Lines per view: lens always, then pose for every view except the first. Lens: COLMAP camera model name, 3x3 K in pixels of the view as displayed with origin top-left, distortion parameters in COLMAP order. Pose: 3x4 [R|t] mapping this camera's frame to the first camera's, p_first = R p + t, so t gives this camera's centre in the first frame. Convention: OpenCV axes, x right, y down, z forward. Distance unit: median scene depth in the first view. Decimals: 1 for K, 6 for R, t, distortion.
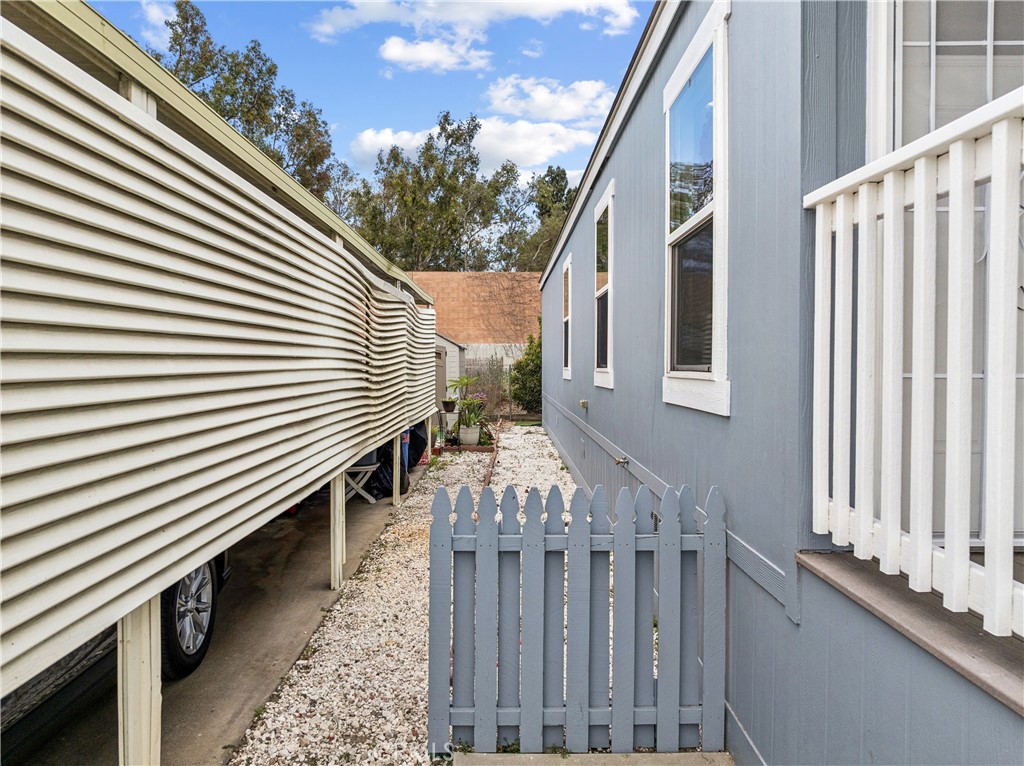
lens RADIAL K [[726.9, 0, 512.0], [0, 726.9, 383.0], [0, 0, 1]] dist [-0.211548, 0.292480]
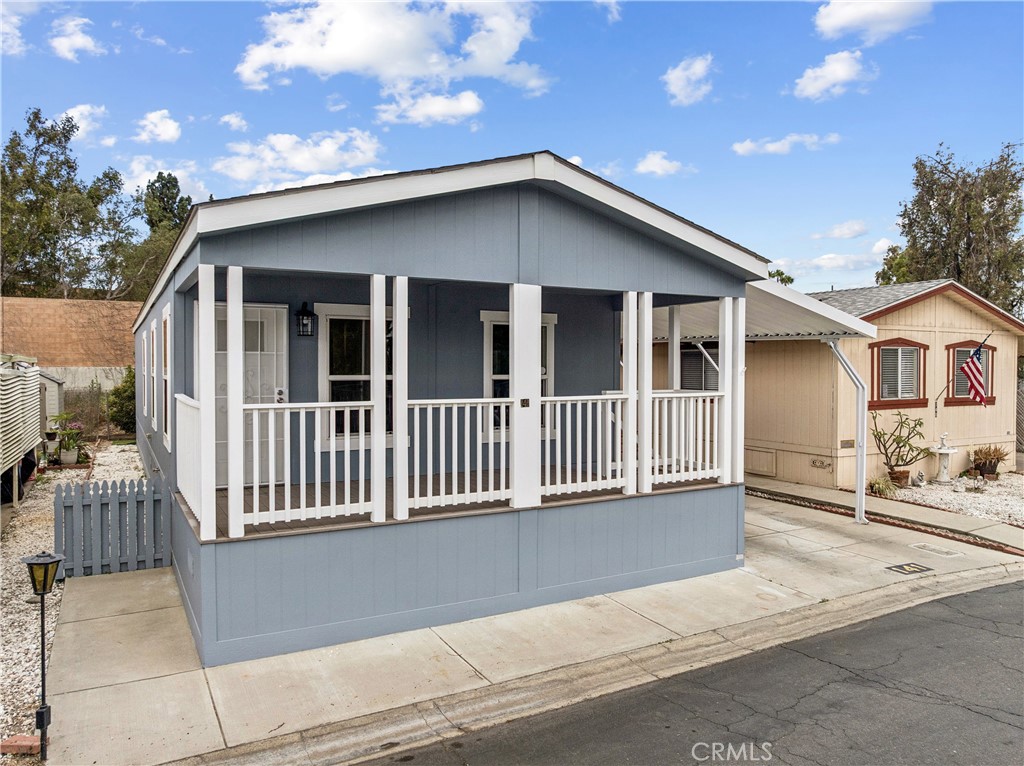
lens RADIAL K [[723.4, 0, 507.9], [0, 723.4, 370.5], [0, 0, 1]] dist [-0.034900, 0.007790]
pose [[0.880044, -0.008928, 0.474808, 0.008408], [0.018511, 0.999708, -0.015513, -0.014623], [-0.474531, 0.022441, 0.879953, -0.154562]]
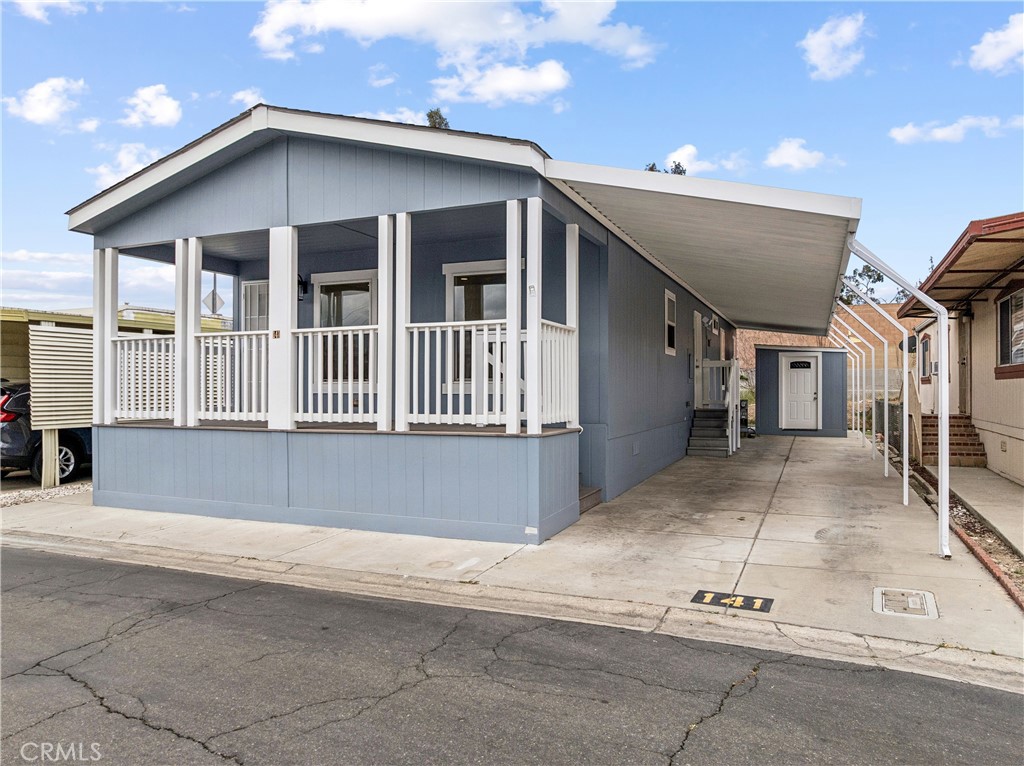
lens RADIAL K [[717.3, 0, 512.0], [0, 717.3, 383.0], [0, 0, 1]] dist [-0.040785, 0.007082]
pose [[0.919594, -0.011018, -0.392716, 0.183526], [-0.003468, 0.999340, -0.036156, 0.005273], [0.392855, 0.034611, 0.918949, -0.152773]]
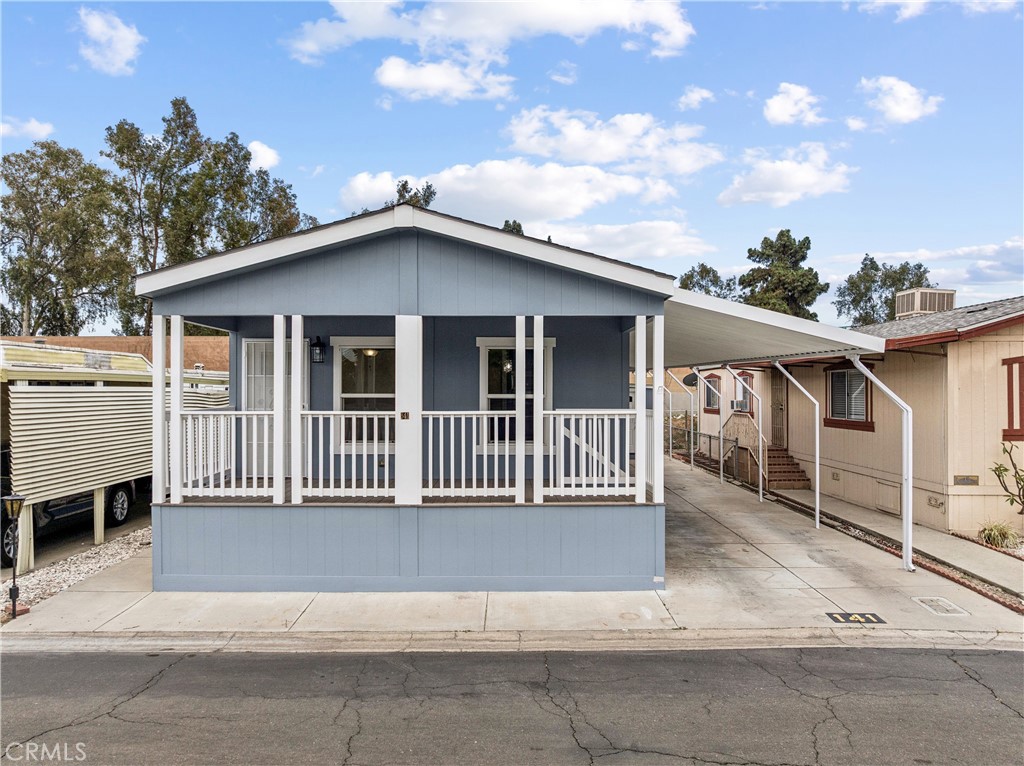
lens RADIAL K [[717.3, 0, 512.0], [0, 717.3, 383.0], [0, 0, 1]] dist [-0.040785, 0.007082]
pose [[0.999978, -0.005046, 0.004407, 0.101375], [0.005218, 0.999191, -0.039880, -0.011306], [-0.004203, 0.039902, 0.999195, -0.196760]]
